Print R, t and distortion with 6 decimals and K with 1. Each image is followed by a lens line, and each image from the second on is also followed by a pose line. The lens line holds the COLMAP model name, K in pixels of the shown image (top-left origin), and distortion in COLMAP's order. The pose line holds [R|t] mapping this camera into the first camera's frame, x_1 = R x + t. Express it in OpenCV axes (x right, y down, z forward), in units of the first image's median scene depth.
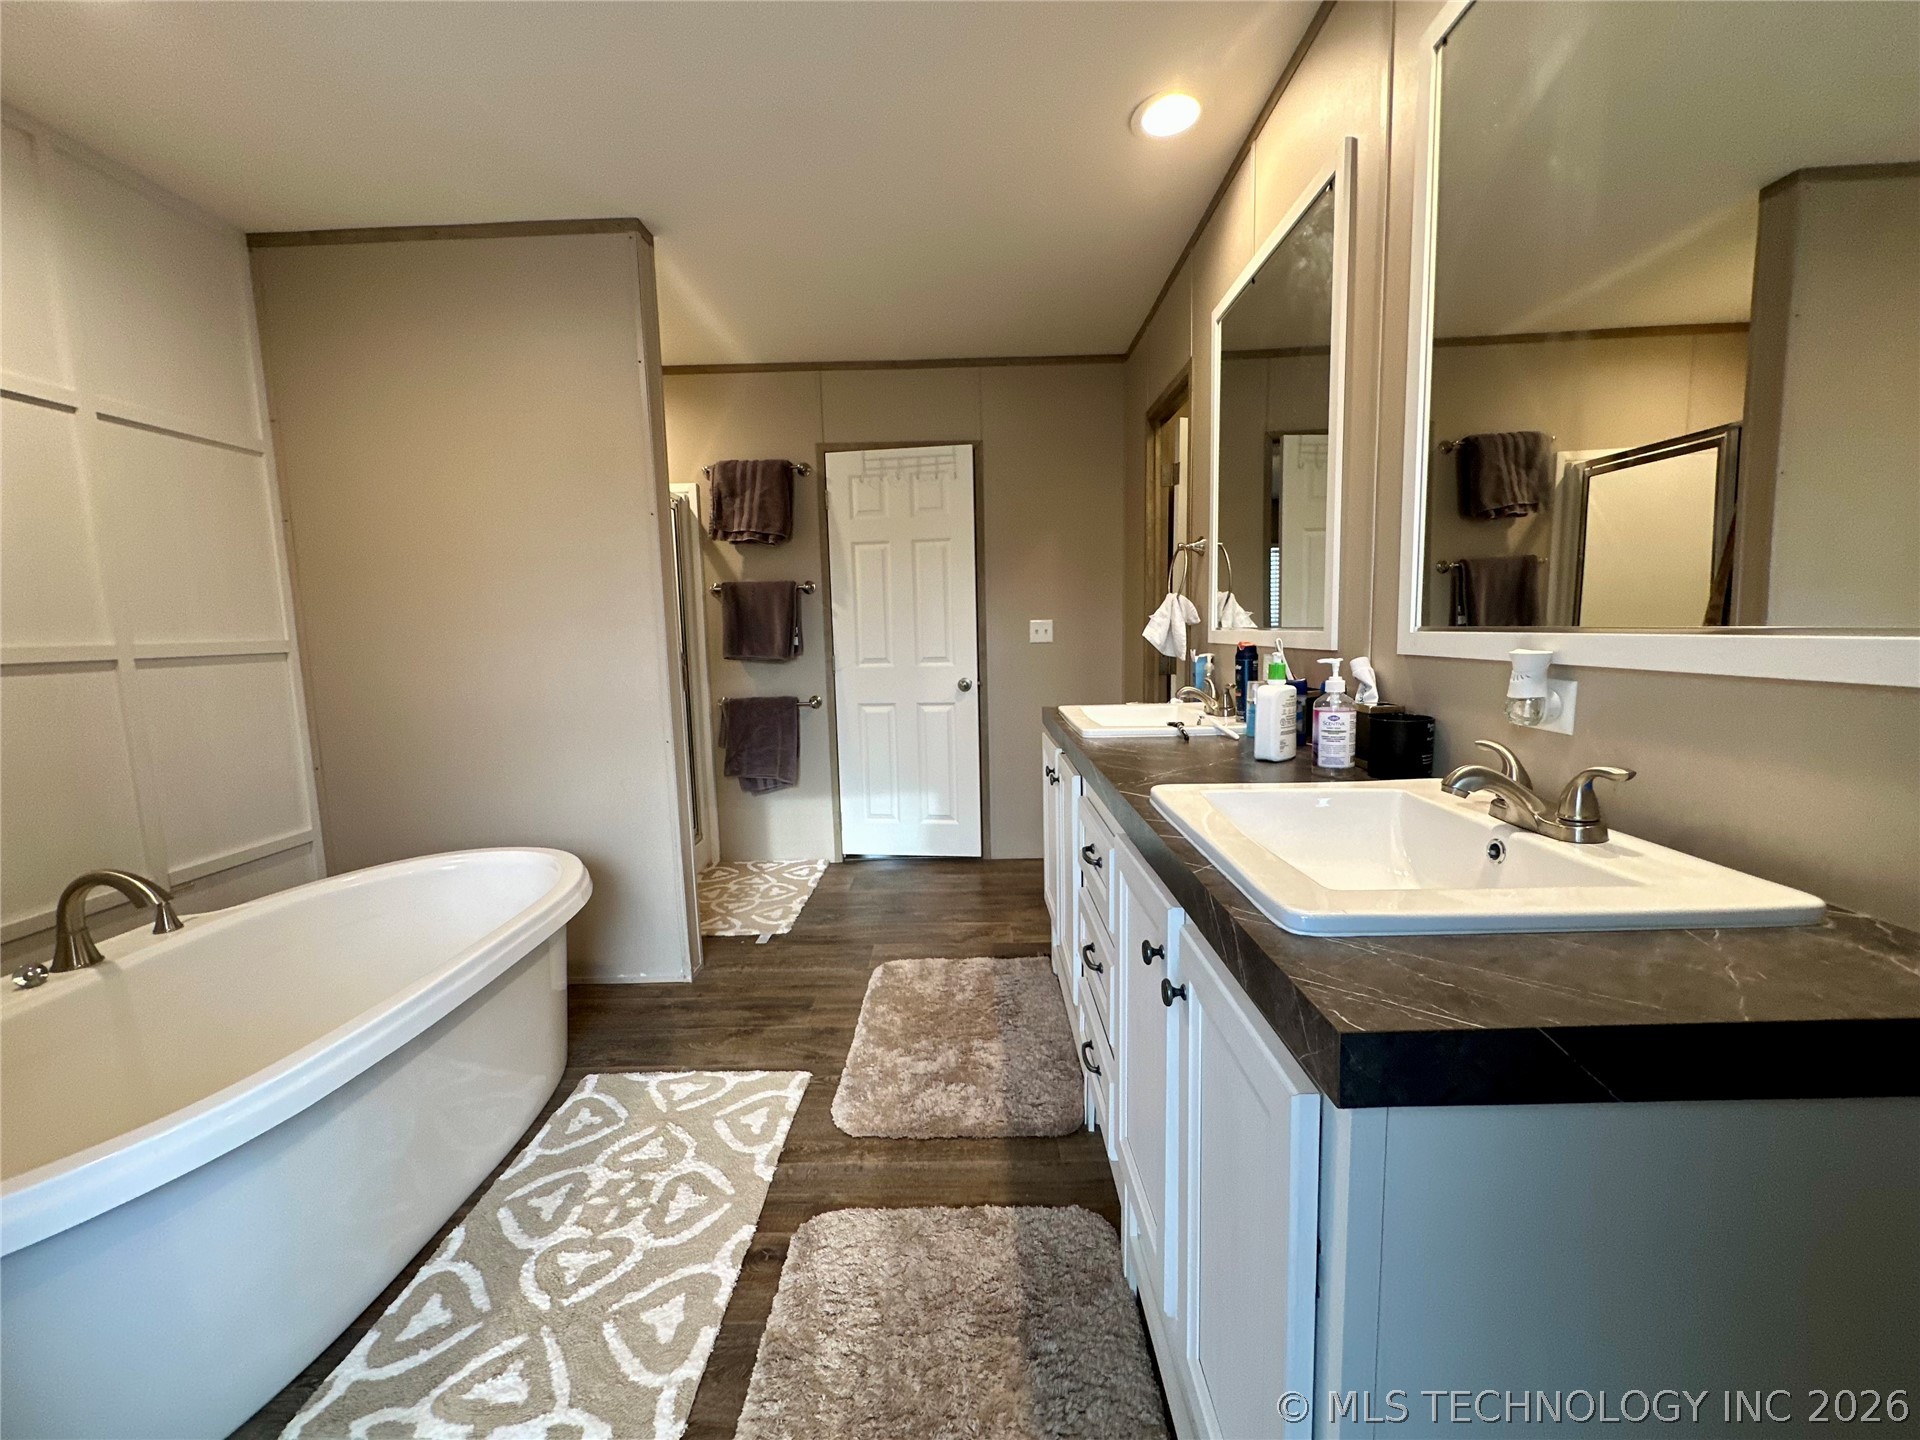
lens RADIAL K [[767.1, 0, 961.3], [0, 767.1, 716.7], [0, 0, 1]] dist [-0.002874, 0.000197]
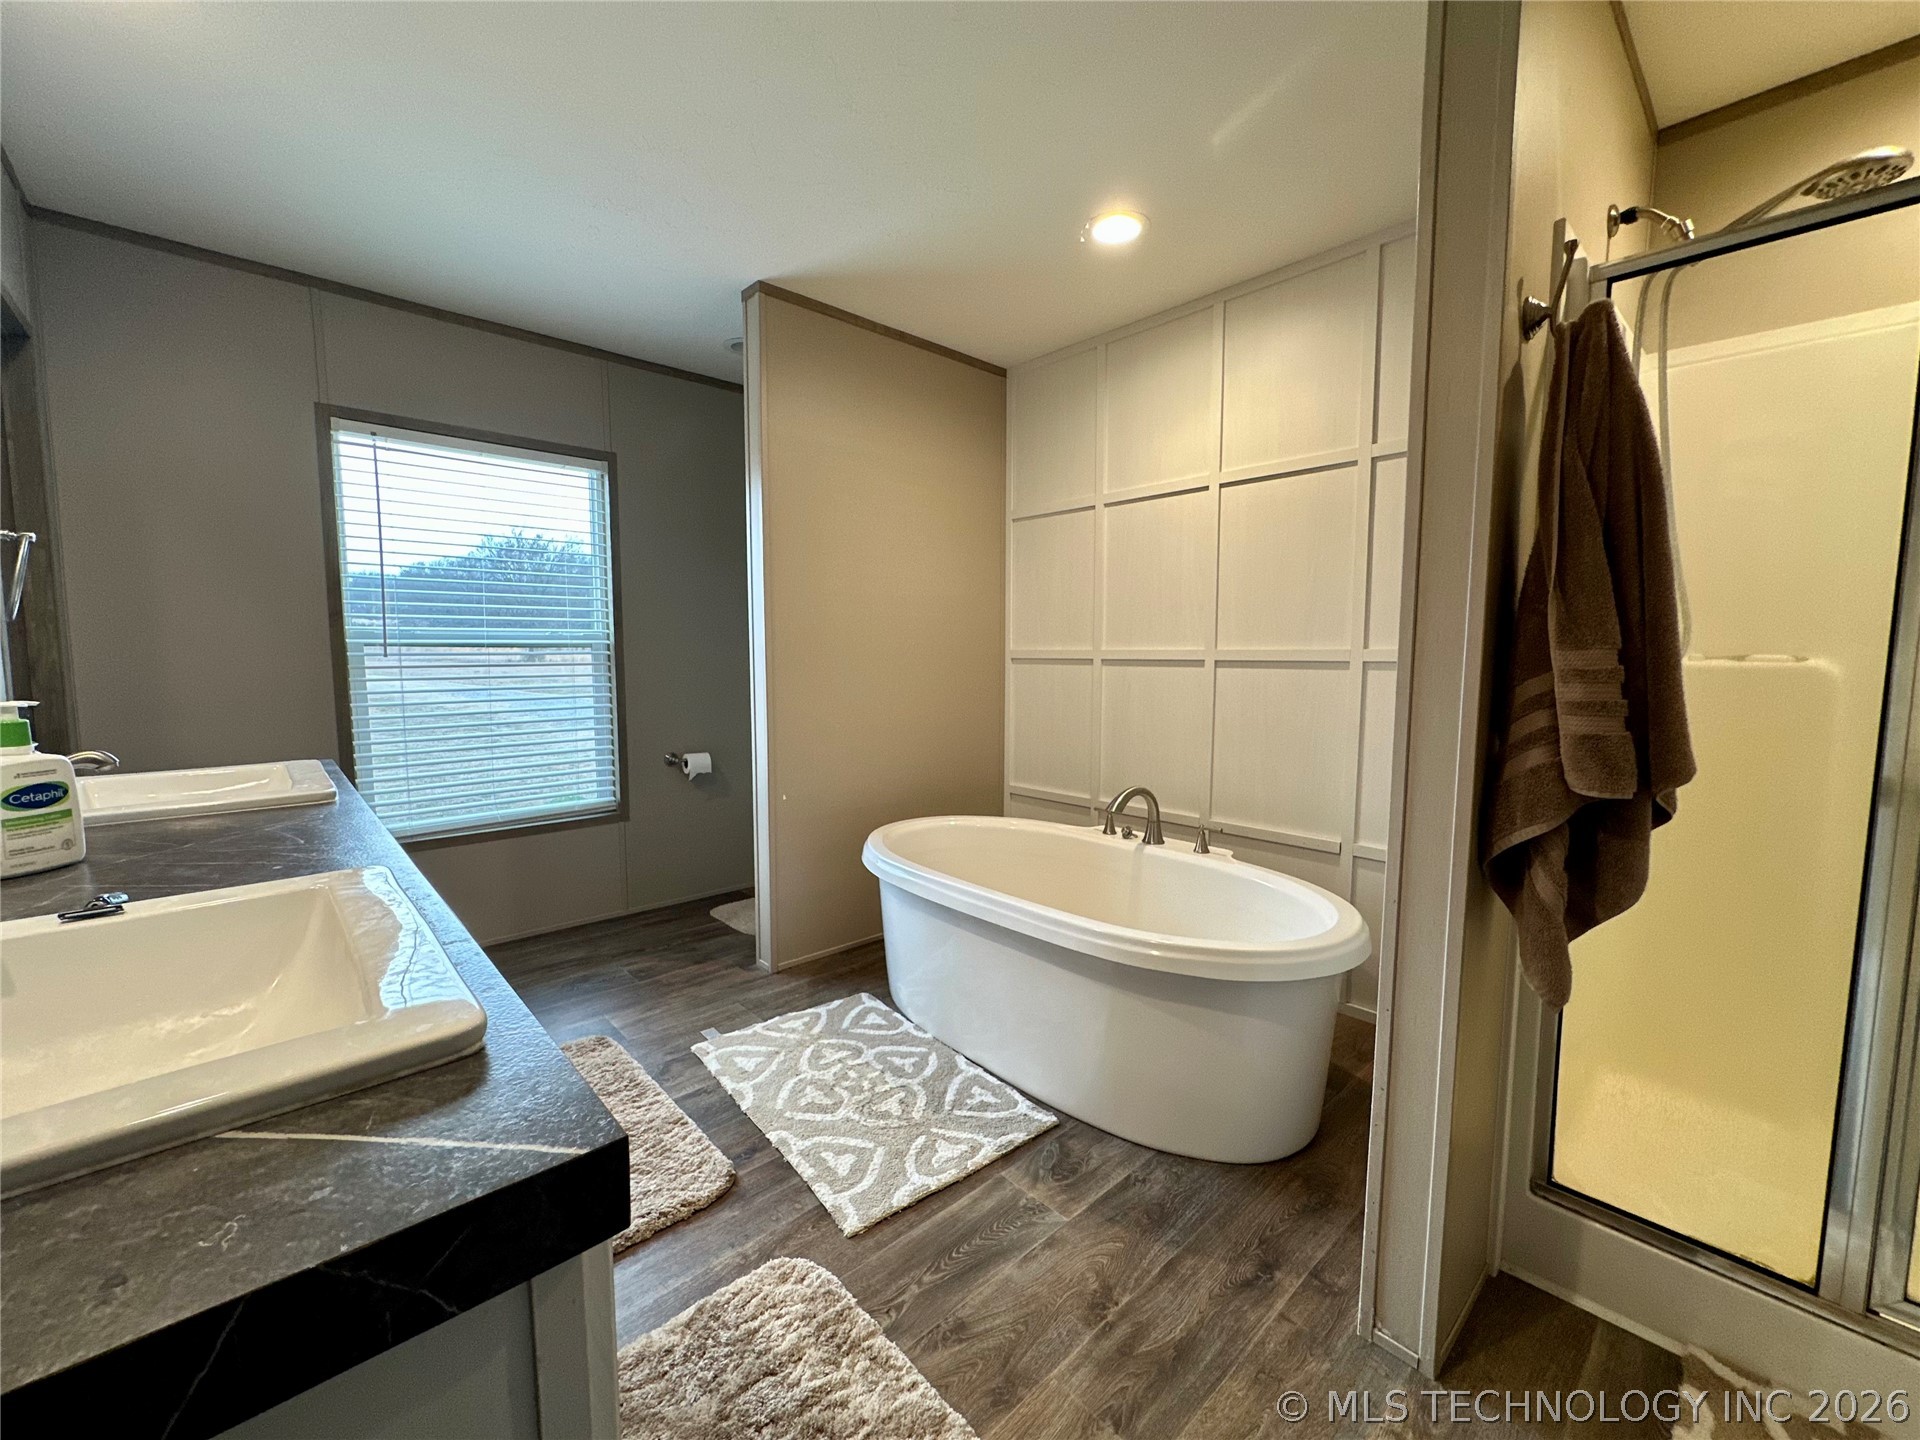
lens RADIAL K [[767.1, 0, 960.2], [0, 767.1, 714.7], [0, 0, 1]] dist [-0.002874, 0.000197]
pose [[-0.779447, 0.075663, -0.621882, 0.186706], [-0.052364, 0.981337, 0.185028, -0.230897], [0.624276, 0.176784, -0.760938, 1.949281]]
